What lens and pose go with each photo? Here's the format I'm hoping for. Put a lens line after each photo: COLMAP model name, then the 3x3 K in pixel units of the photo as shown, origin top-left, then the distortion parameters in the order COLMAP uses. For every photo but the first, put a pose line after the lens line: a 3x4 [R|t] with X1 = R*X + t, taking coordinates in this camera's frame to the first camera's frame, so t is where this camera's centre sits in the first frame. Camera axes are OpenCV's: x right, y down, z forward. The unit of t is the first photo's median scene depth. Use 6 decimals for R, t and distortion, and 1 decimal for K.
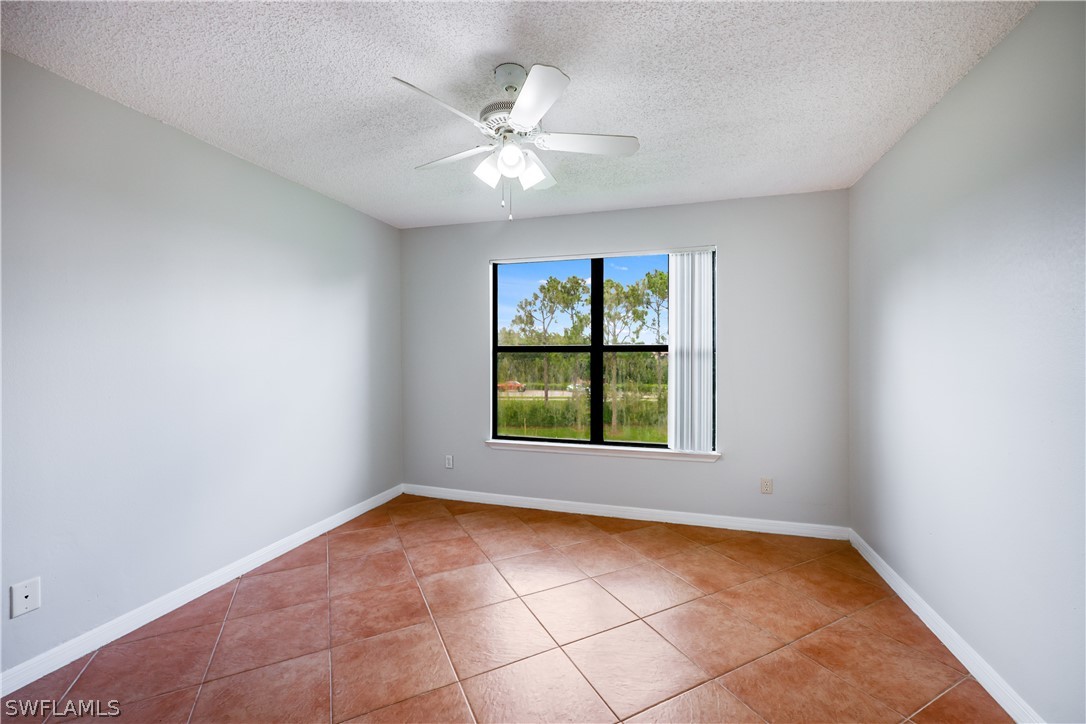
lens RADIAL K [[438.5, 0, 544.6], [0, 438.5, 358.5], [0, 0, 1]] dist [-0.000214, -0.000172]
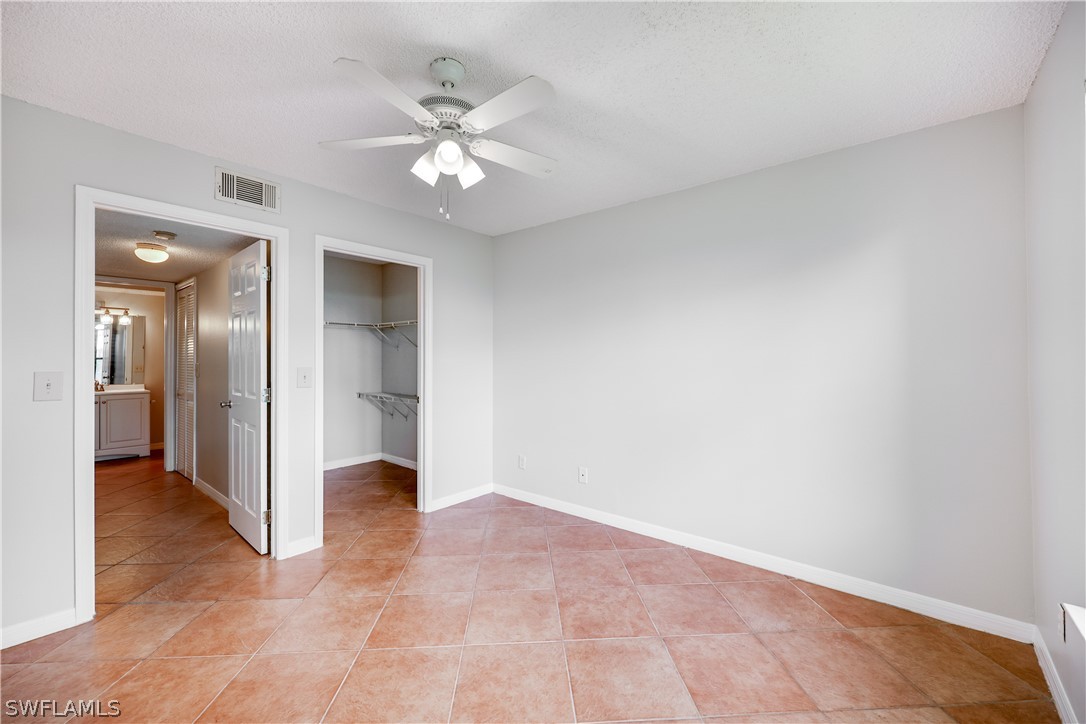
lens RADIAL K [[441.4, 0, 545.5], [0, 441.4, 359.0], [0, 0, 1]] dist [0.000730, 0.000345]
pose [[-0.395967, 0.003634, -0.918257, 0.496958], [-0.007412, 0.999947, 0.007154, -0.003873], [0.918235, 0.009639, -0.395919, 1.070732]]
